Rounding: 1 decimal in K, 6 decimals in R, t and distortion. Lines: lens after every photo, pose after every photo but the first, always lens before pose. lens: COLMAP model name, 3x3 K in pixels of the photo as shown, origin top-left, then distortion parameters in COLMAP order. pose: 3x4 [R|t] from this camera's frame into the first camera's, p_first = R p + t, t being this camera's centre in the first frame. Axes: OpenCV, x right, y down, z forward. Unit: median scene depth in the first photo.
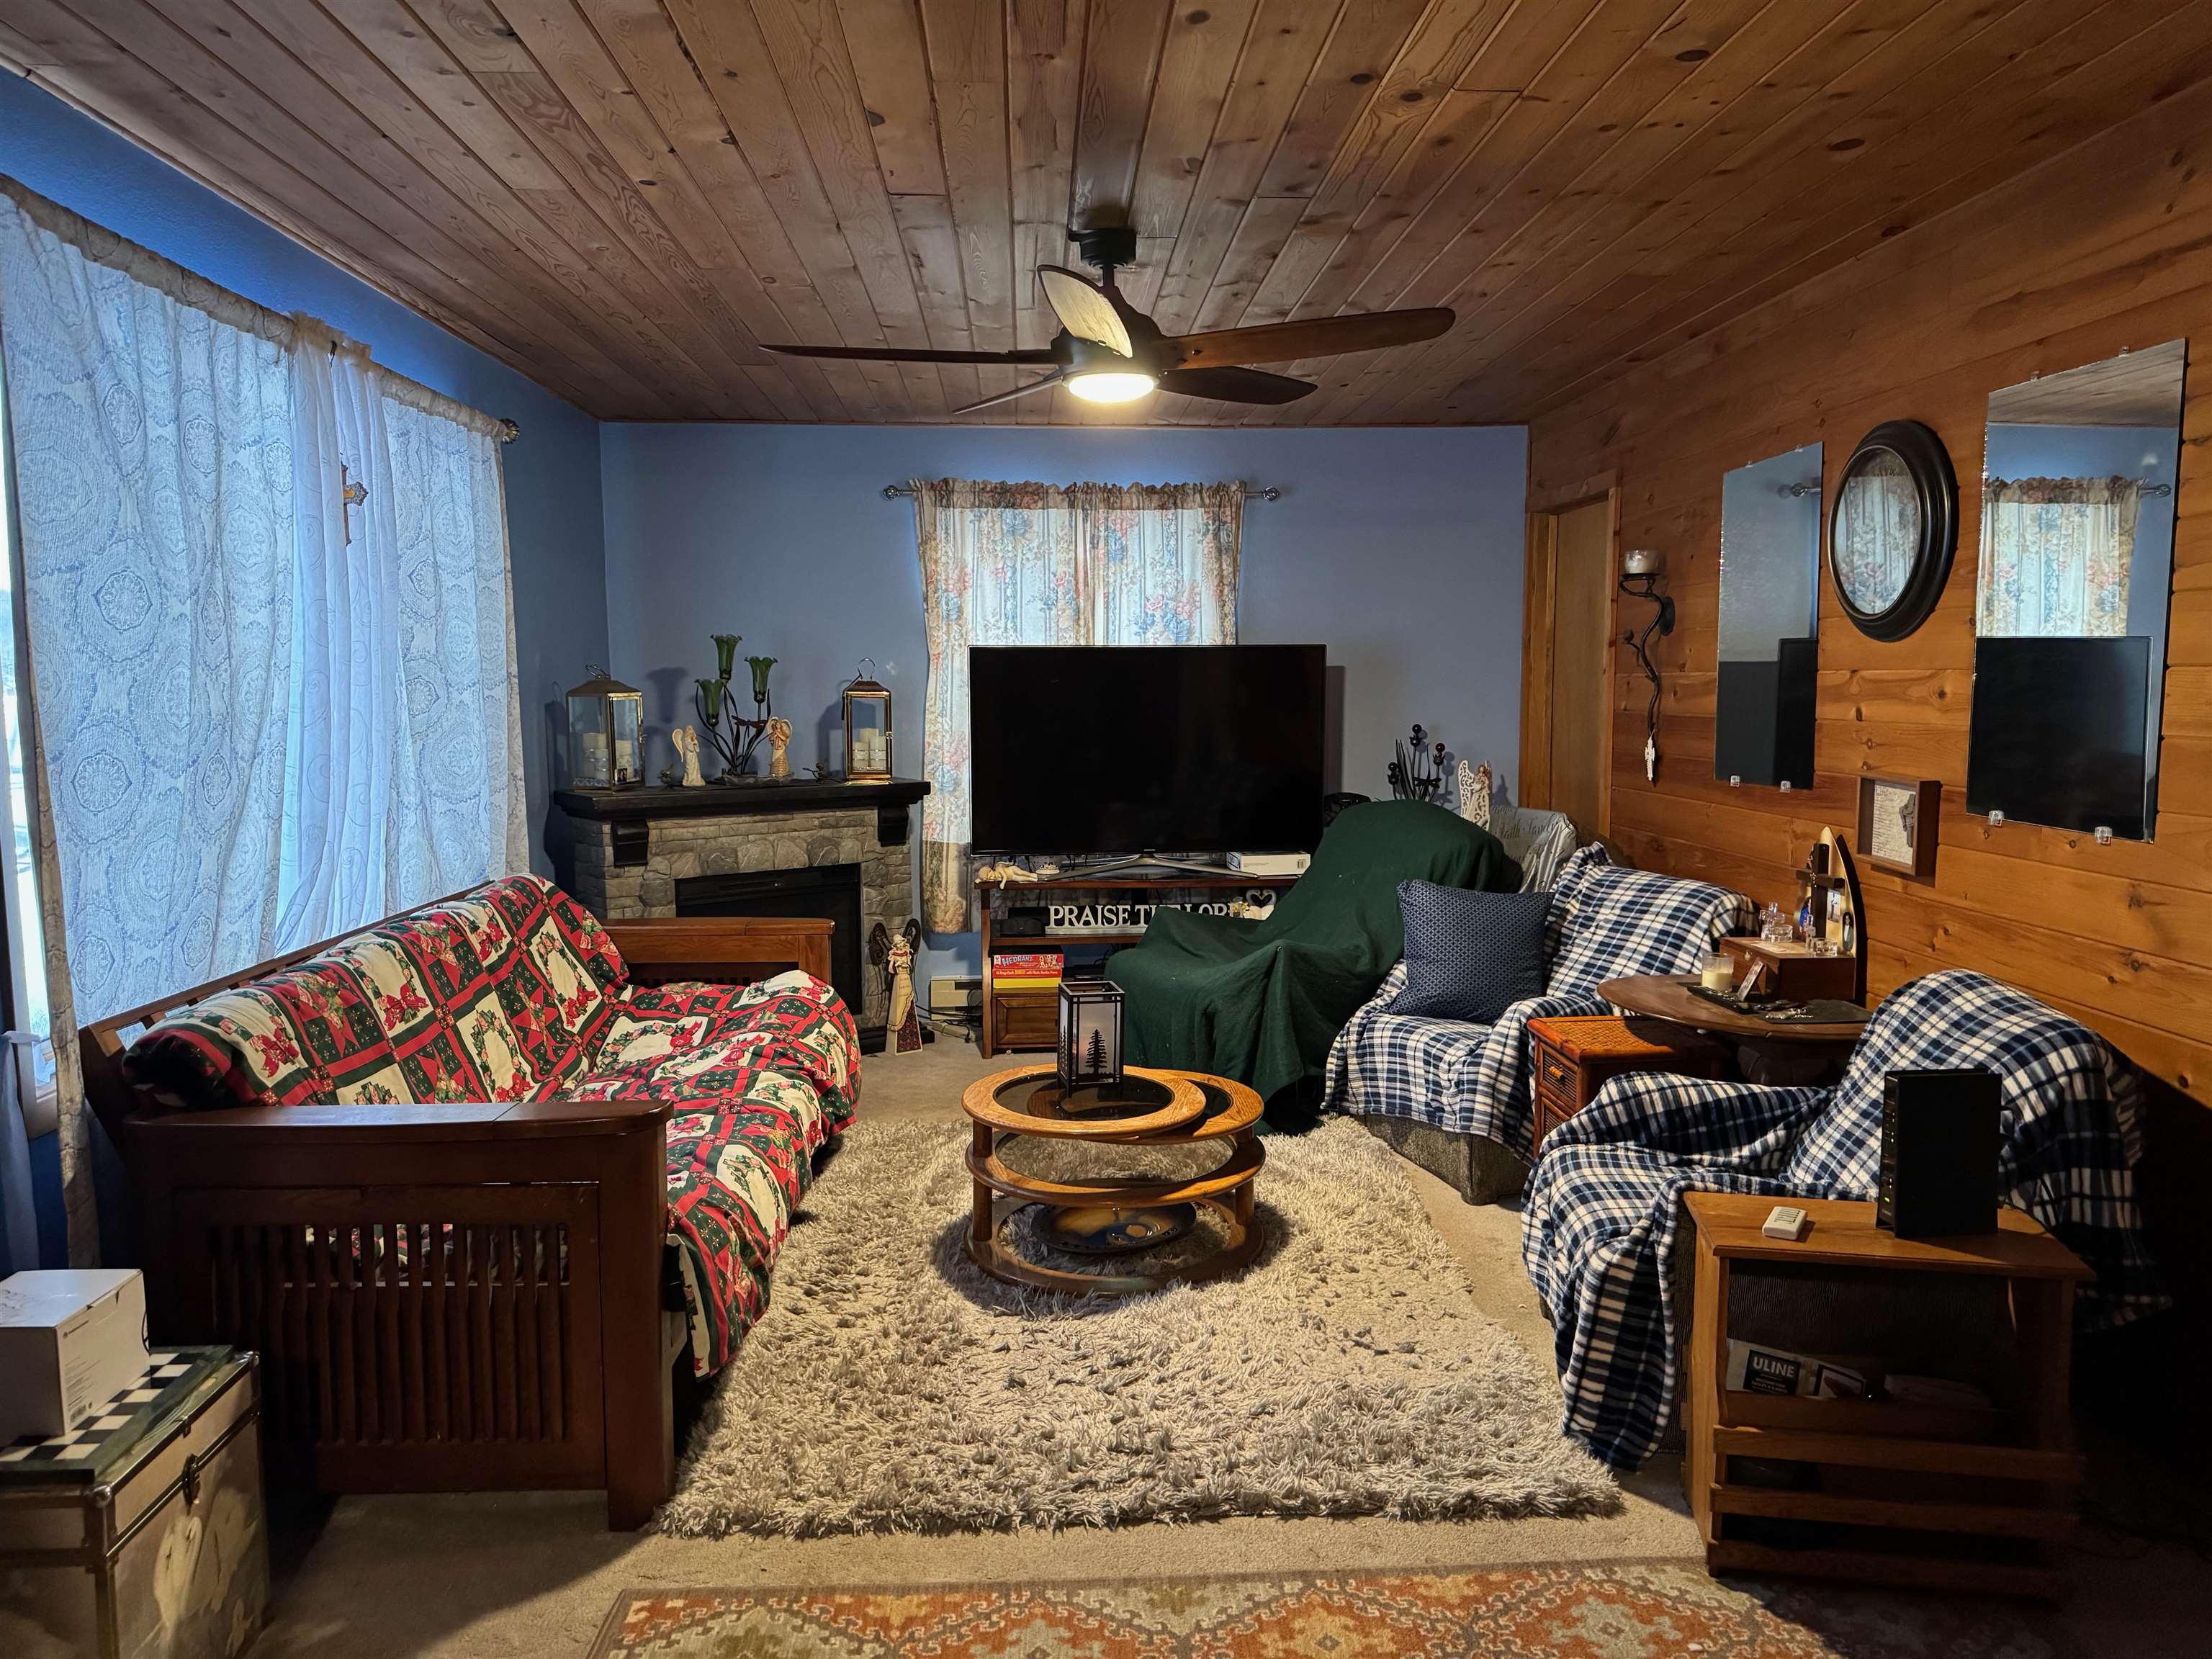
lens RADIAL K [[1549.3, 0, 1087.2], [0, 1549.3, 833.6], [0, 0, 1]] dist [0.068834, -0.080291]
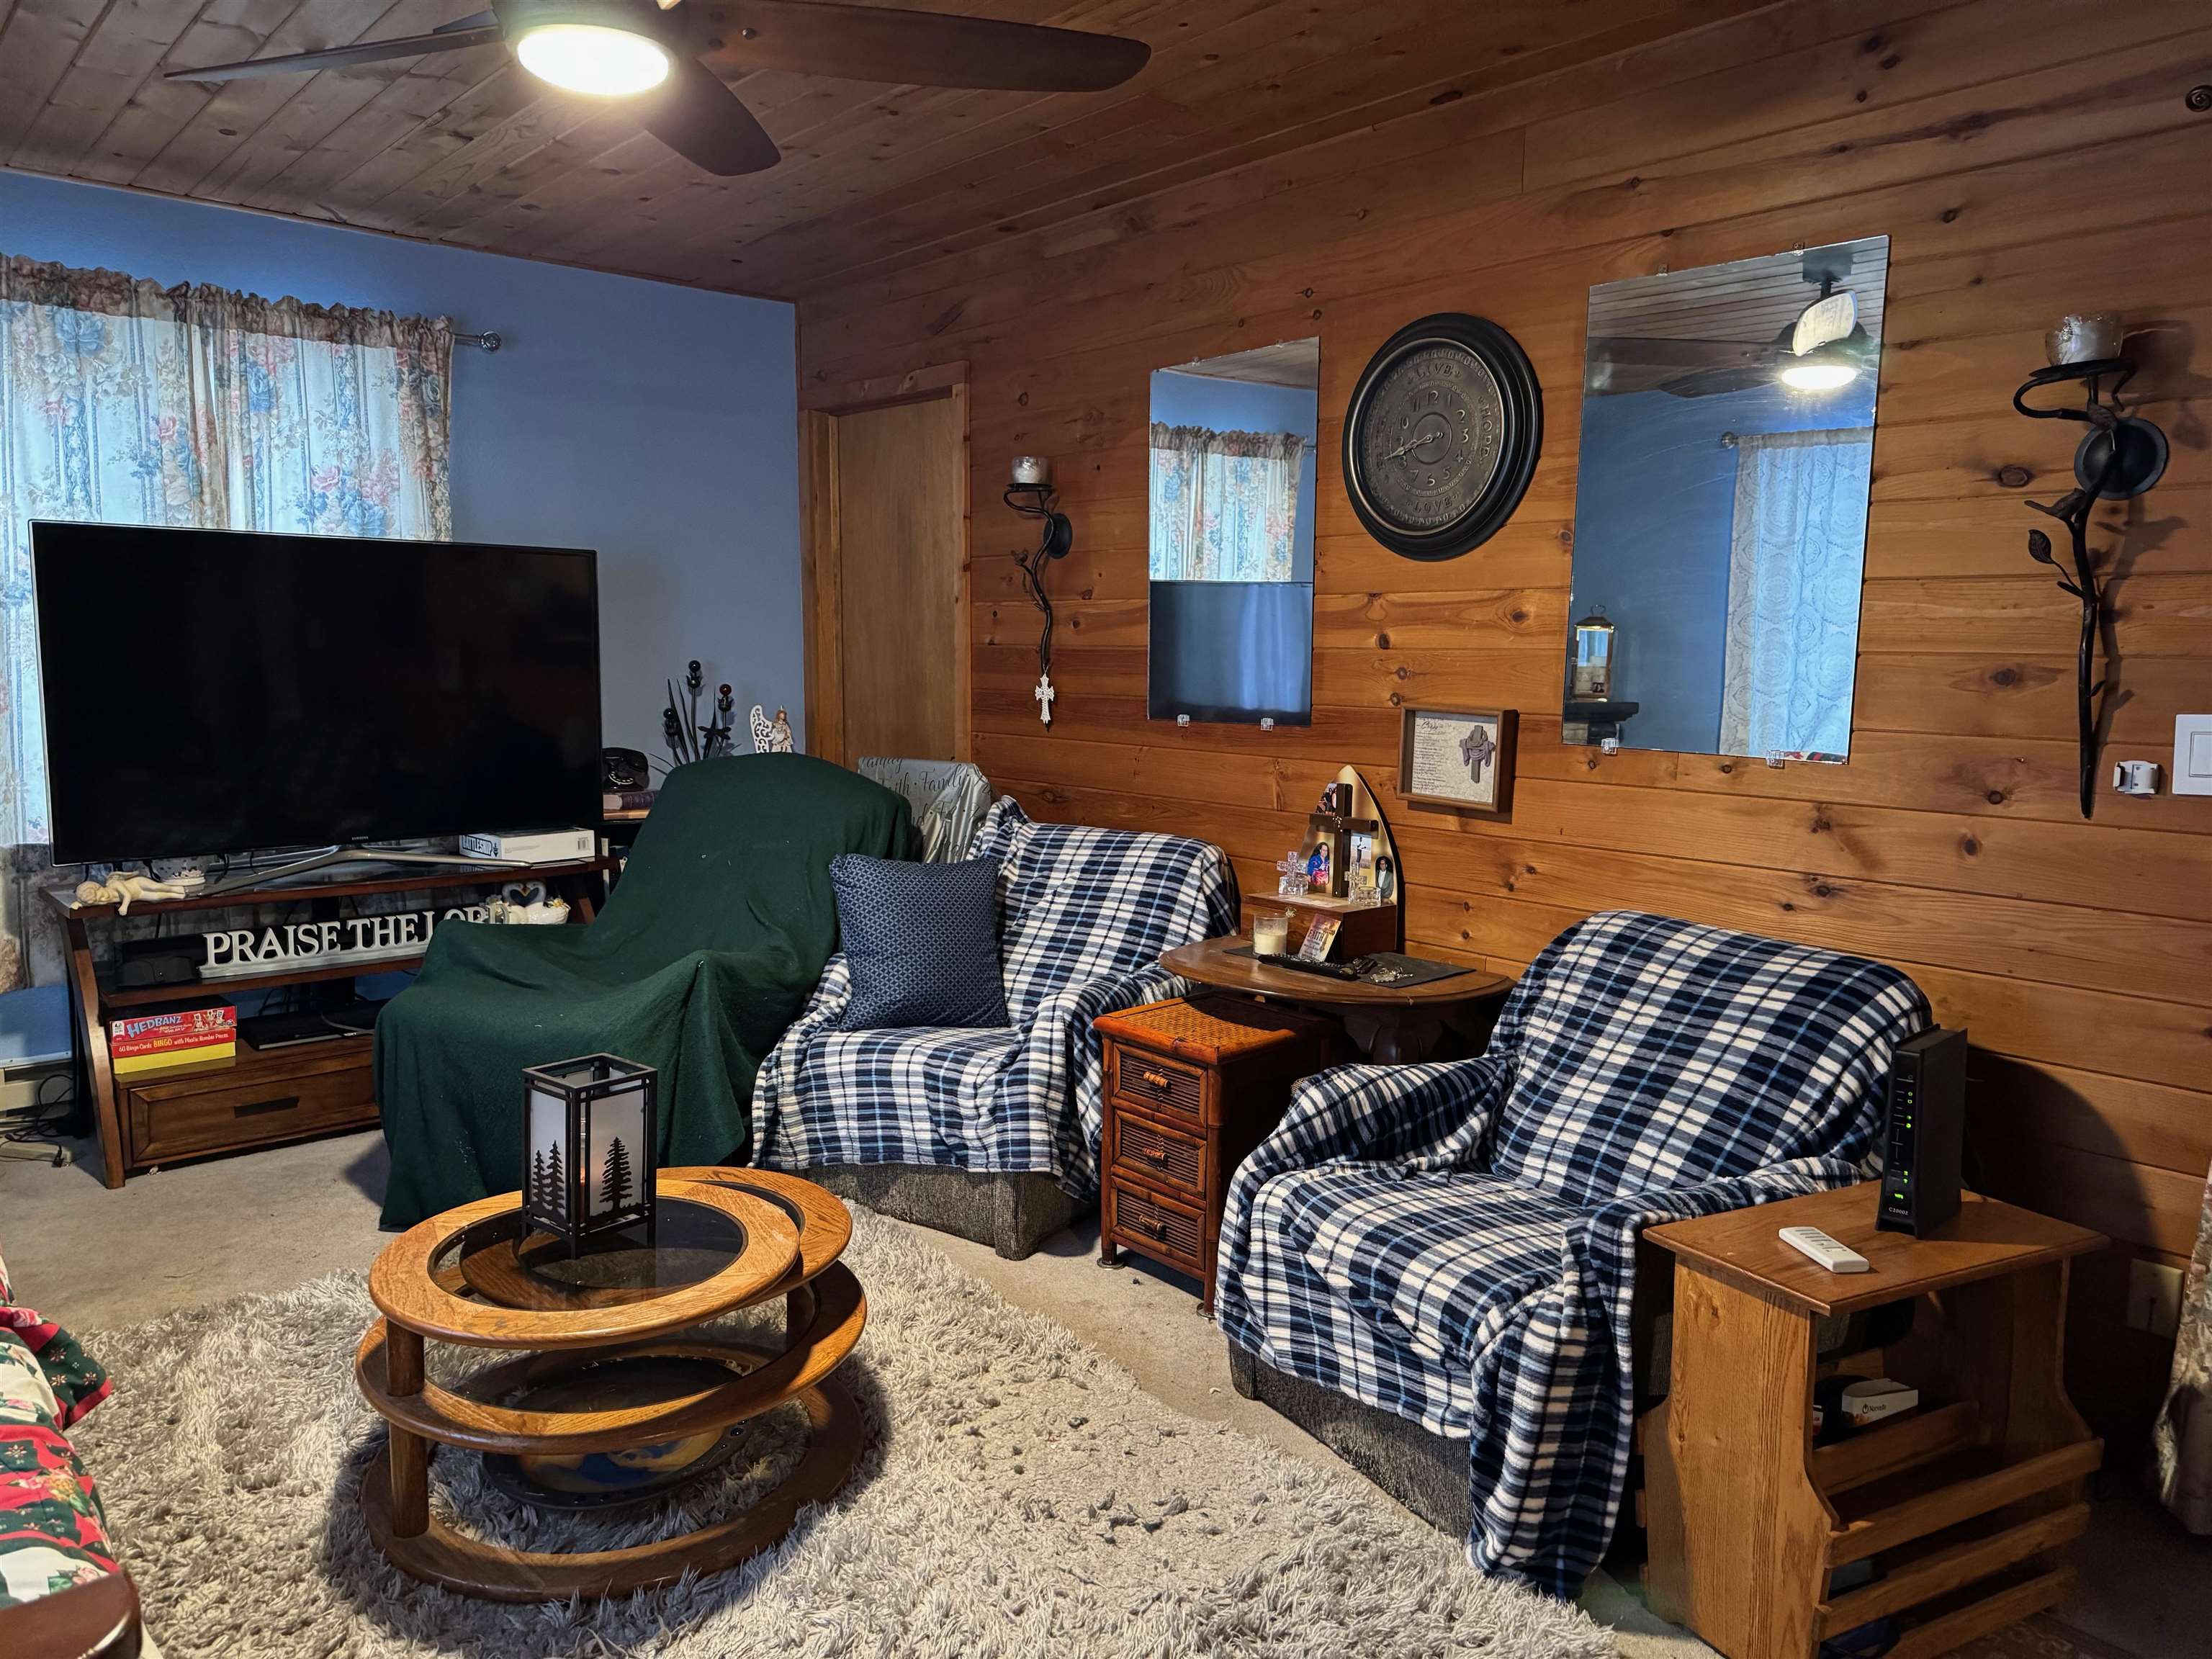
lens RADIAL K [[1549.3, 0, 1103.3], [0, 1549.3, 837.9], [0, 0, 1]] dist [0.068834, -0.080291]
pose [[0.779578, -0.063509, 0.623076, -0.171561], [0.045133, 0.997956, 0.045249, -0.007598], [-0.624676, -0.007154, 0.780851, 0.315964]]
